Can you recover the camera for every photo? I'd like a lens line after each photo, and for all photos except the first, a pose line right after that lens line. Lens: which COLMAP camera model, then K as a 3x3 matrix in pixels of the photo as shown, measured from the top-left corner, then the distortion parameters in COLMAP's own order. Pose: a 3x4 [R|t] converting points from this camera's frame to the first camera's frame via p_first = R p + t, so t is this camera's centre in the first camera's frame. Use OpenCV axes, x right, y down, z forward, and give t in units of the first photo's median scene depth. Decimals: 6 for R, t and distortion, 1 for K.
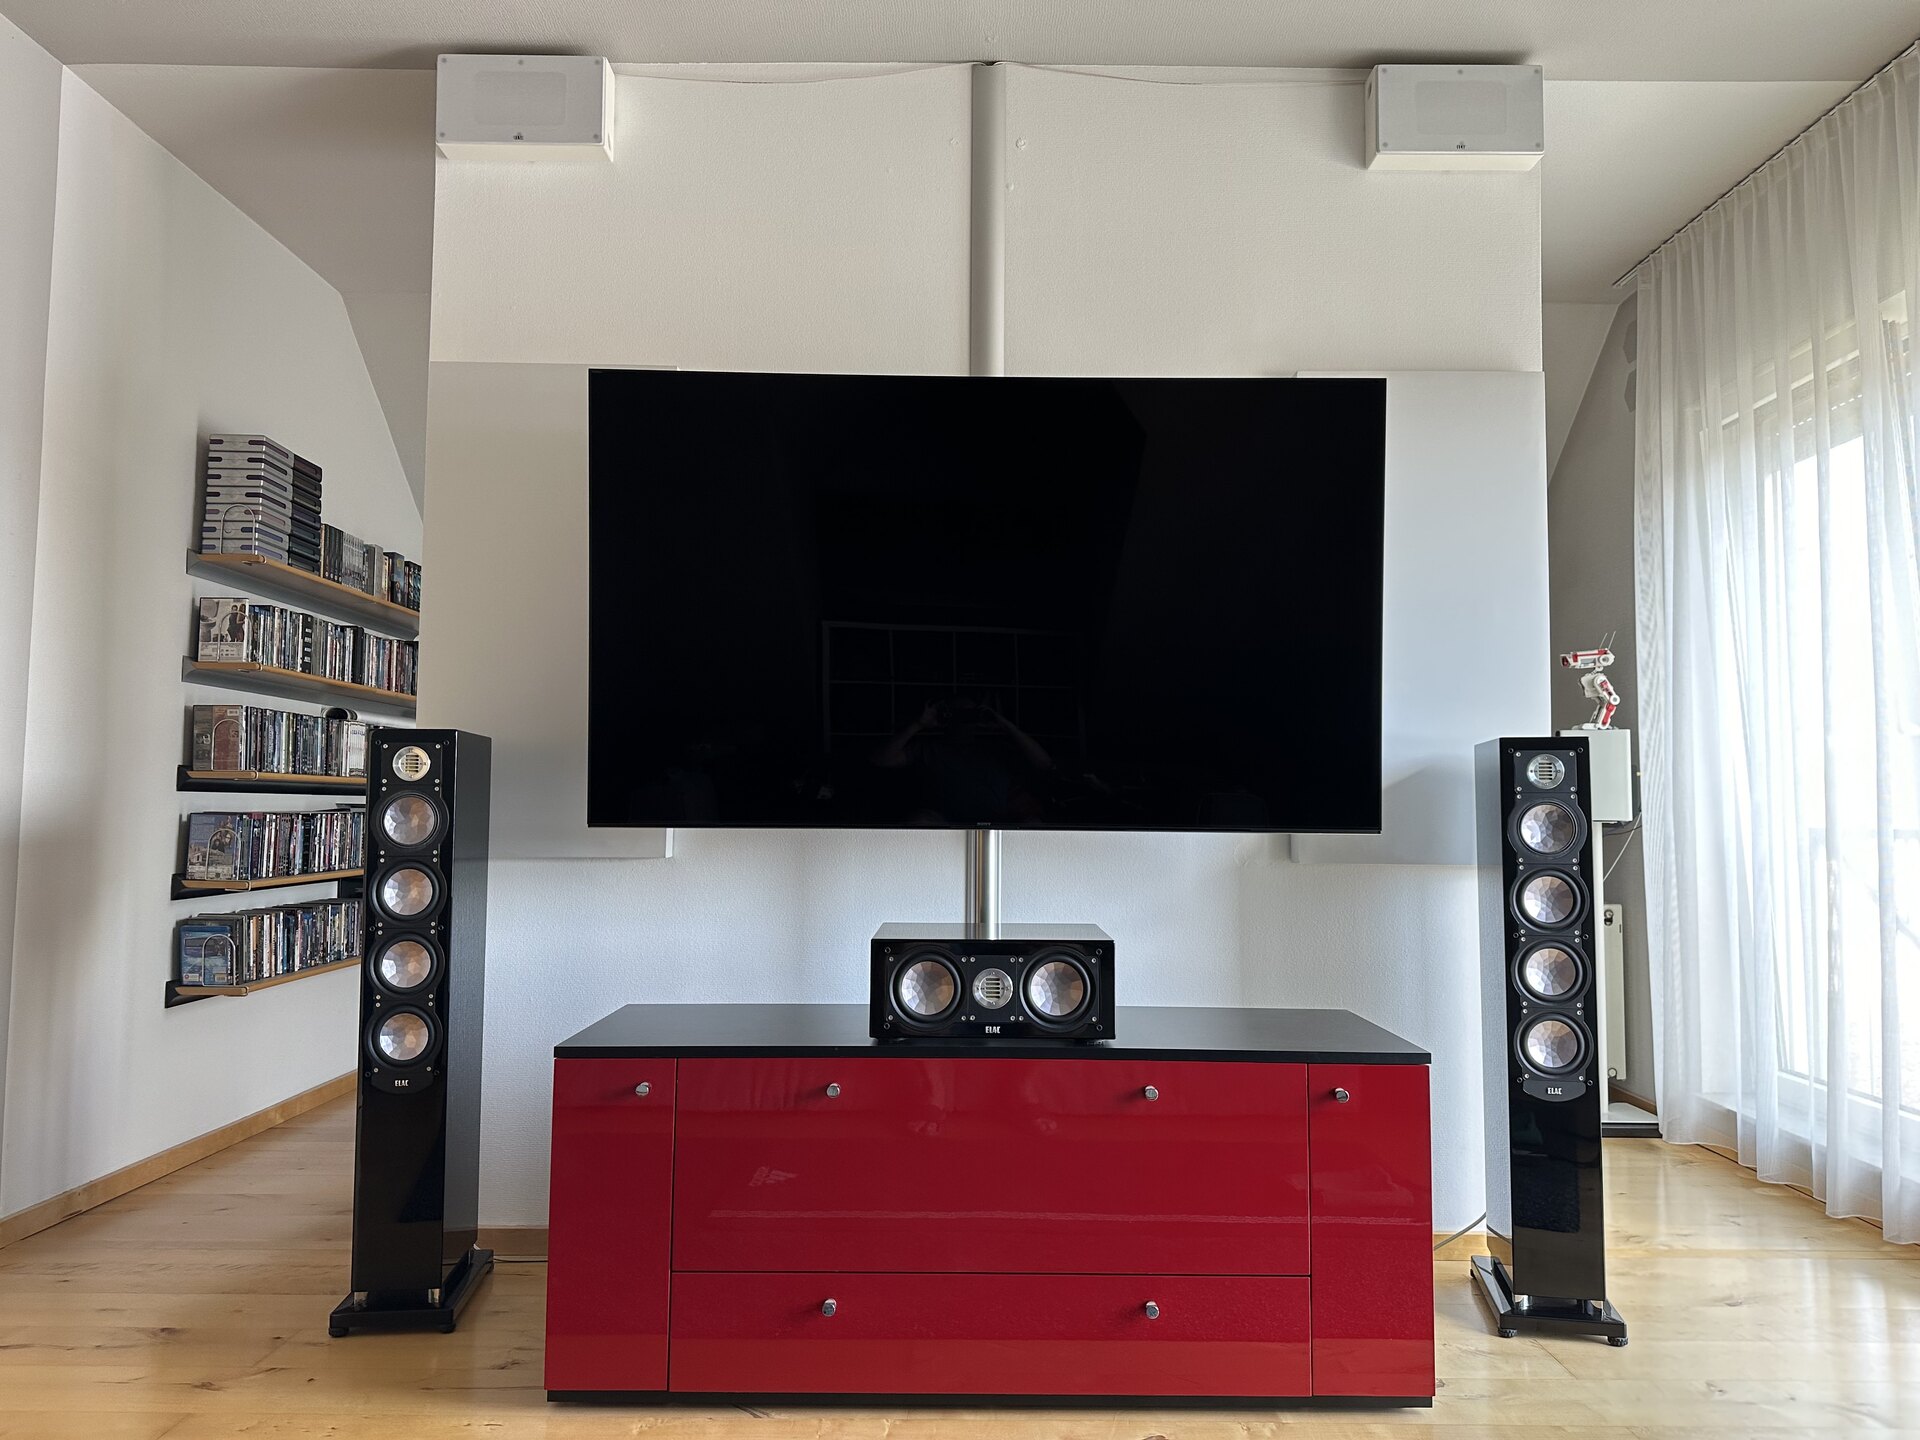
lens RADIAL K [[1354.3, 0, 959.6], [0, 1354.3, 719.6], [0, 0, 1]] dist [0.022557, -0.020310]
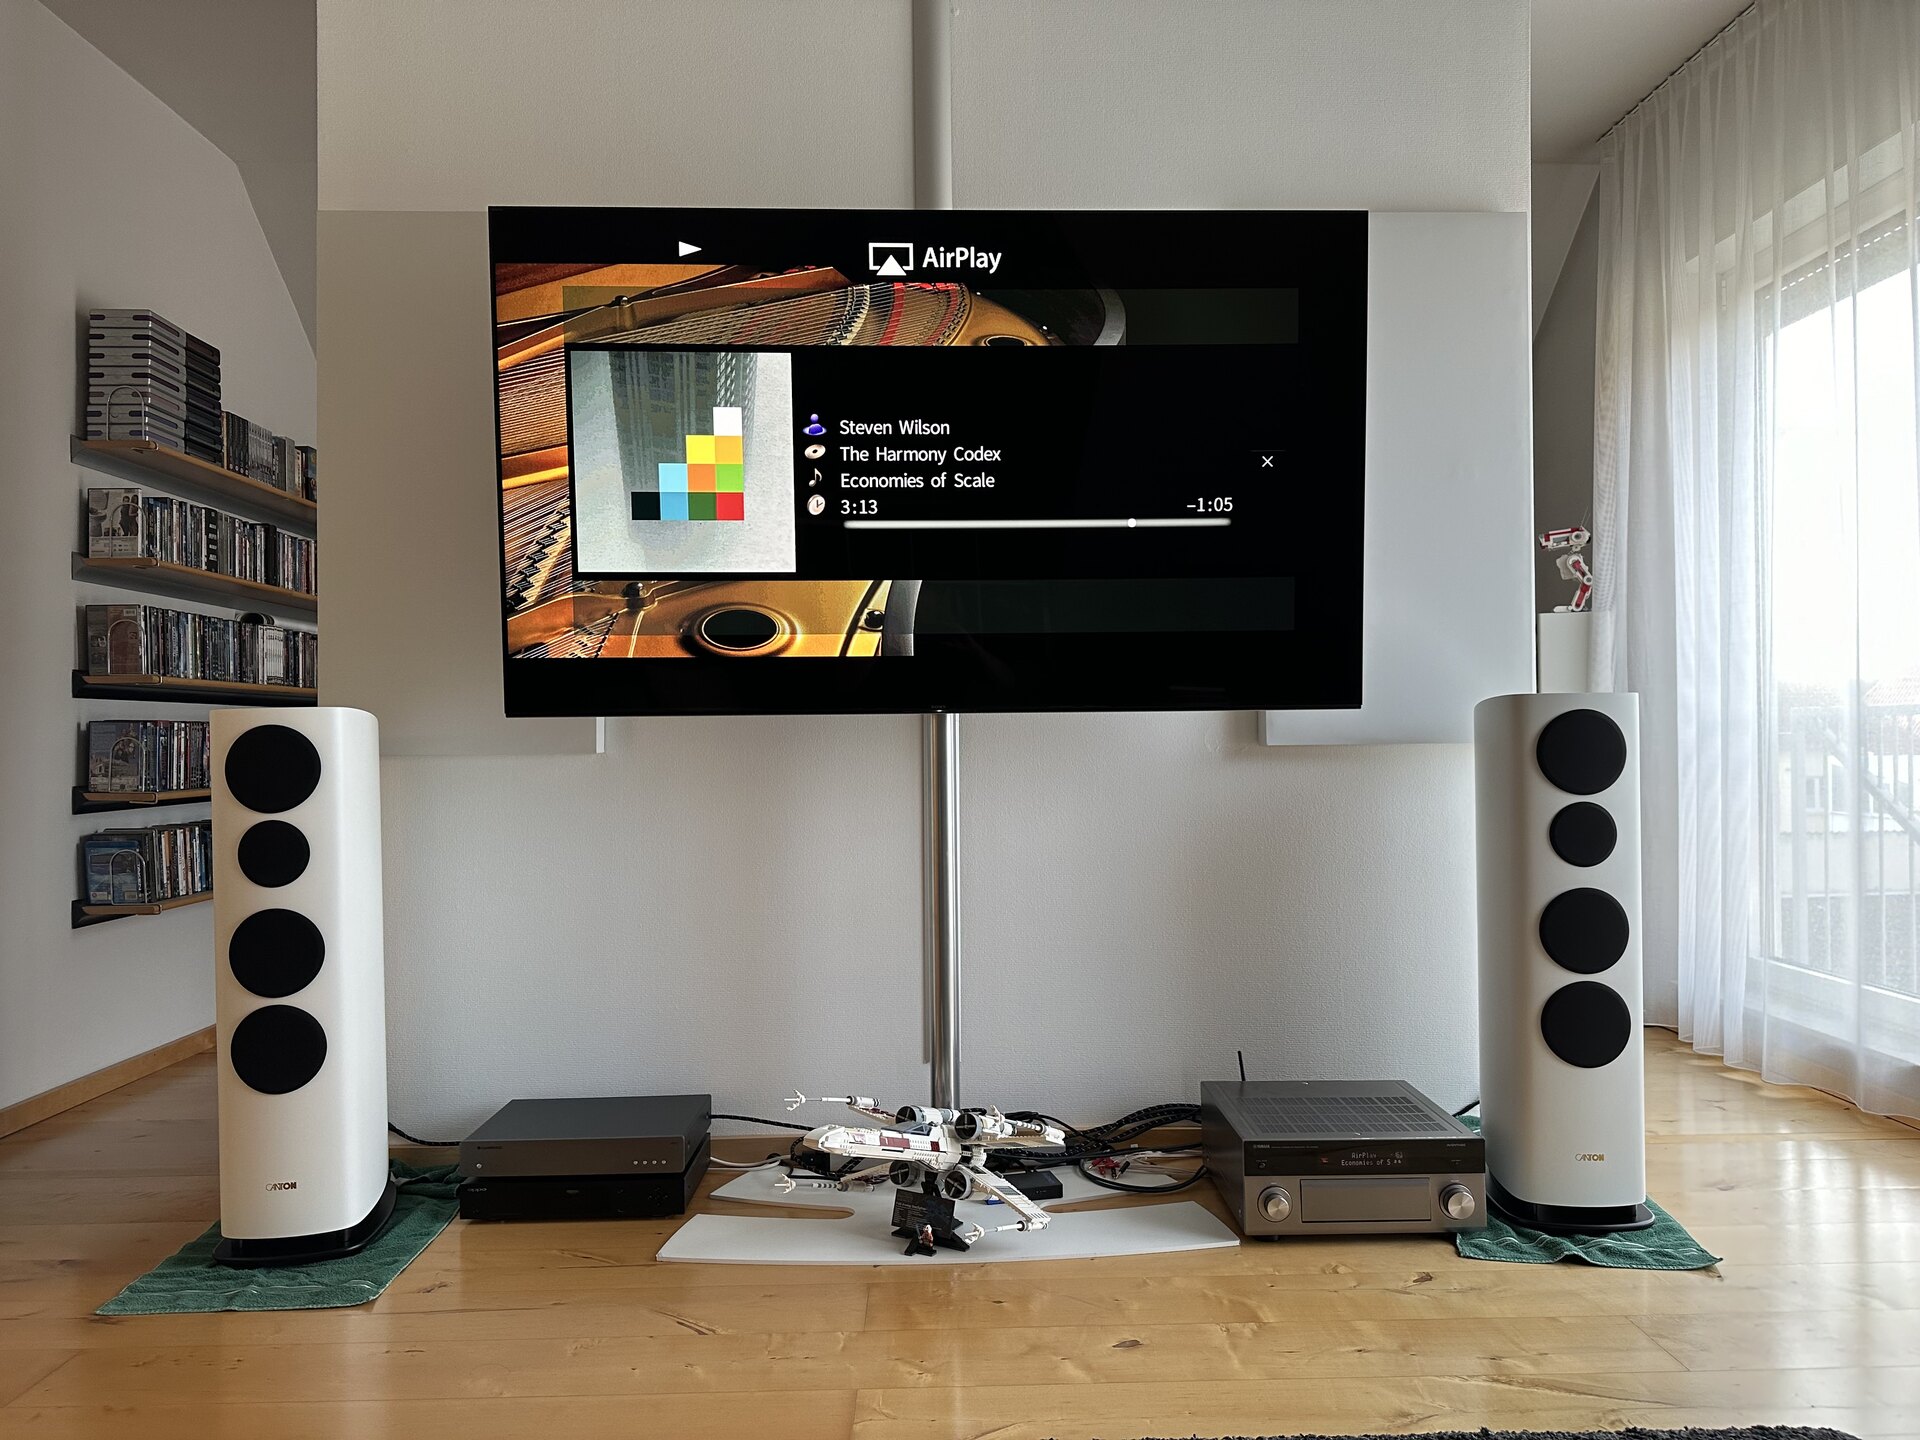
lens RADIAL K [[1354.3, 0, 960.0], [0, 1354.3, 723.6], [0, 0, 1]] dist [0.022557, -0.020310]
pose [[0.999470, -0.018495, 0.026800, 0.005325], [0.016915, 0.998171, 0.058036, 0.025849], [-0.027825, -0.057551, 0.997955, 0.052565]]
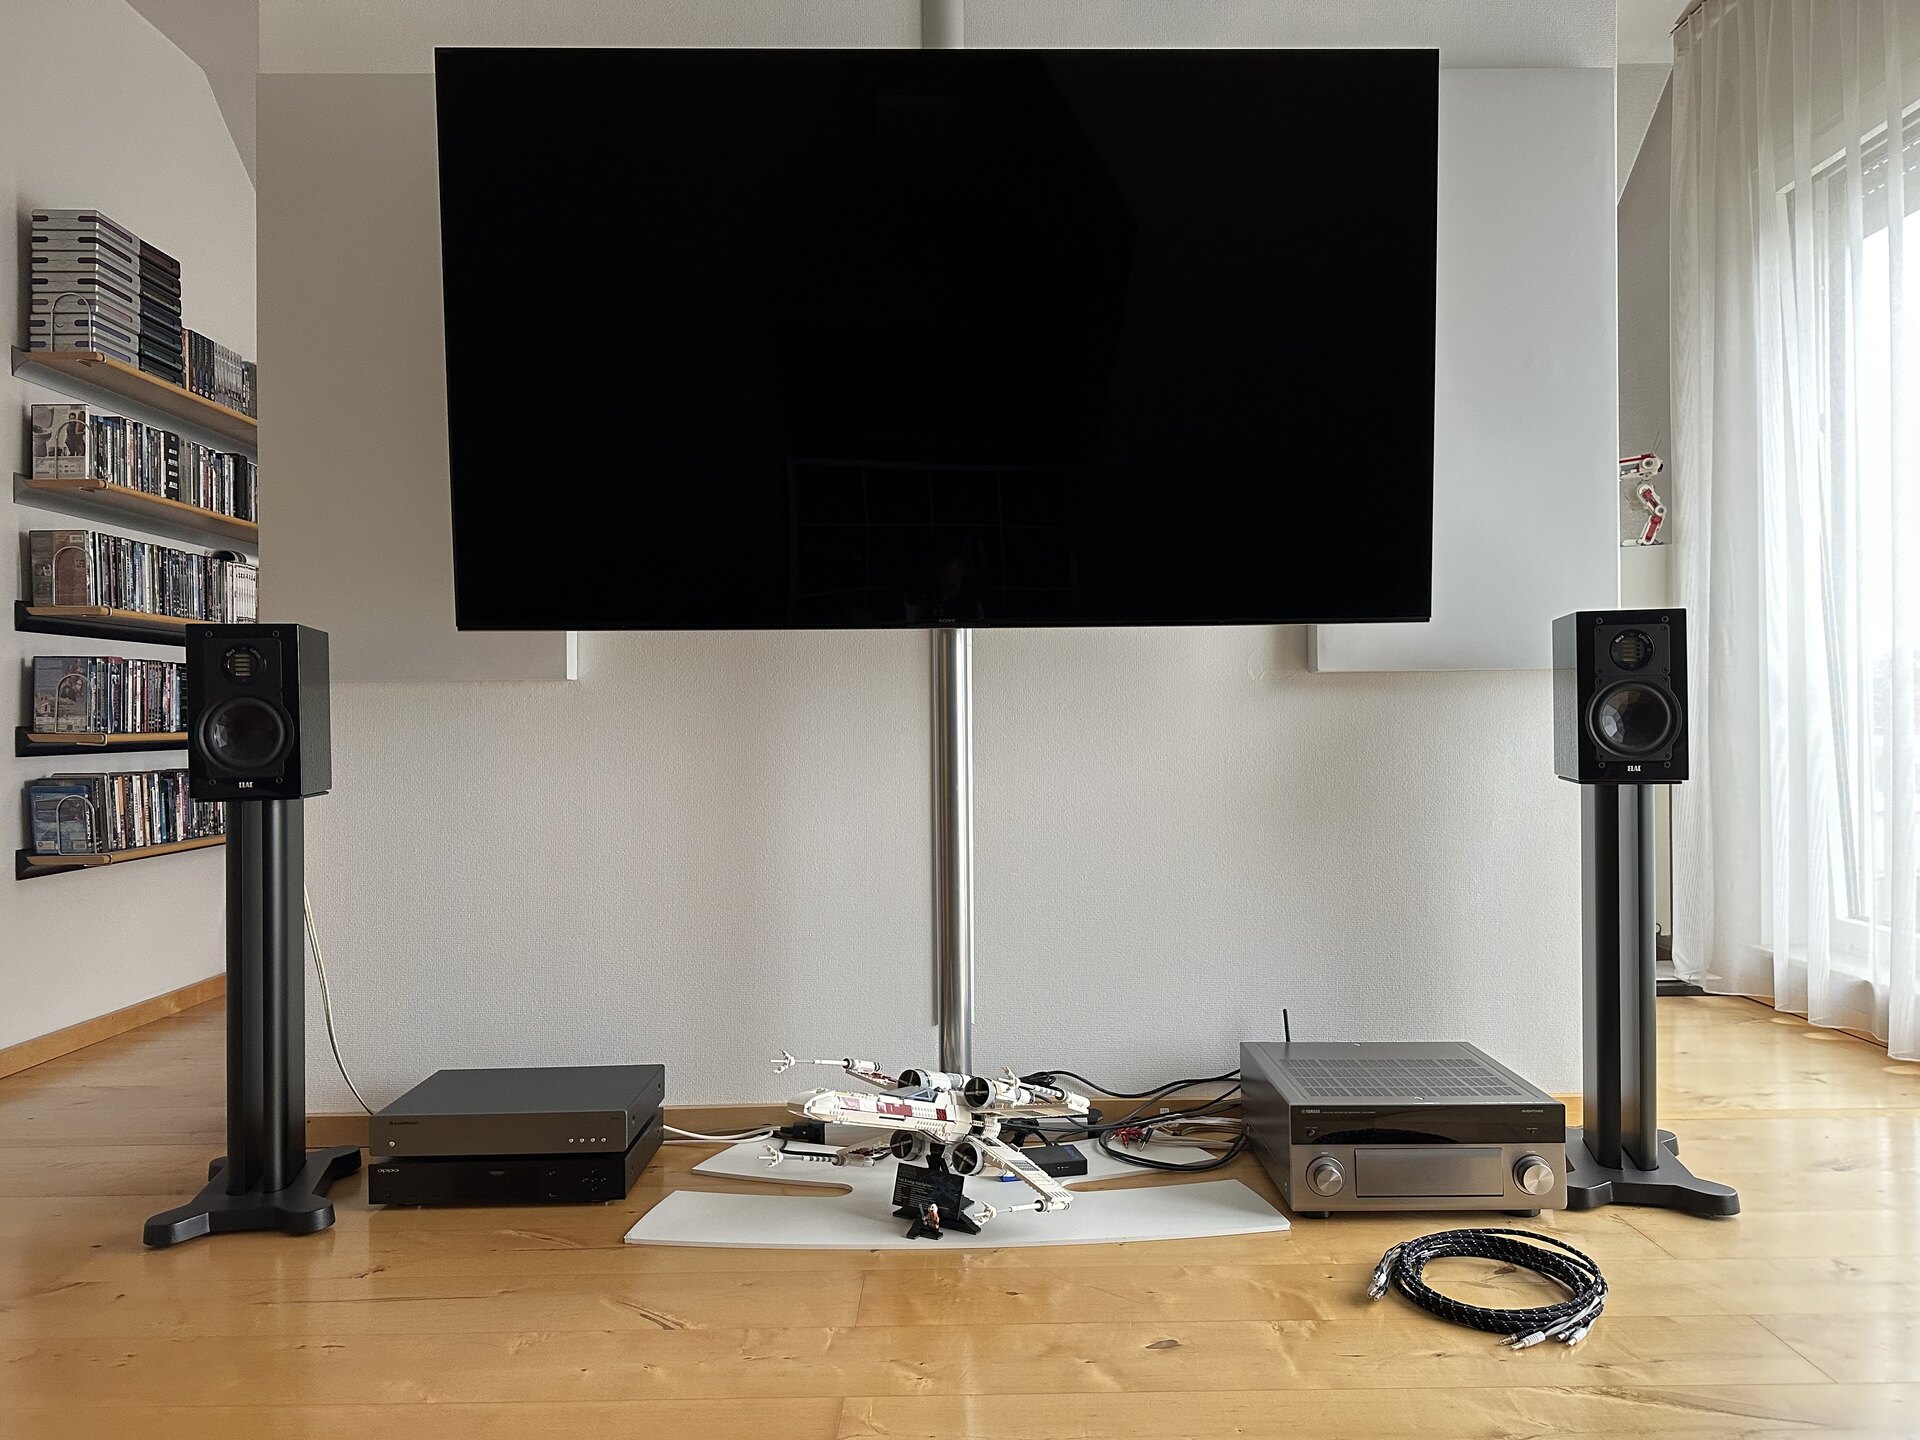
lens RADIAL K [[1354.3, 0, 963.6], [0, 1354.3, 717.6], [0, 0, 1]] dist [0.022557, -0.020310]
pose [[0.999769, -0.018965, 0.010149, 0.013251], [0.018252, 0.997633, 0.066291, 0.059868], [-0.011383, -0.066091, 0.997749, 0.128991]]
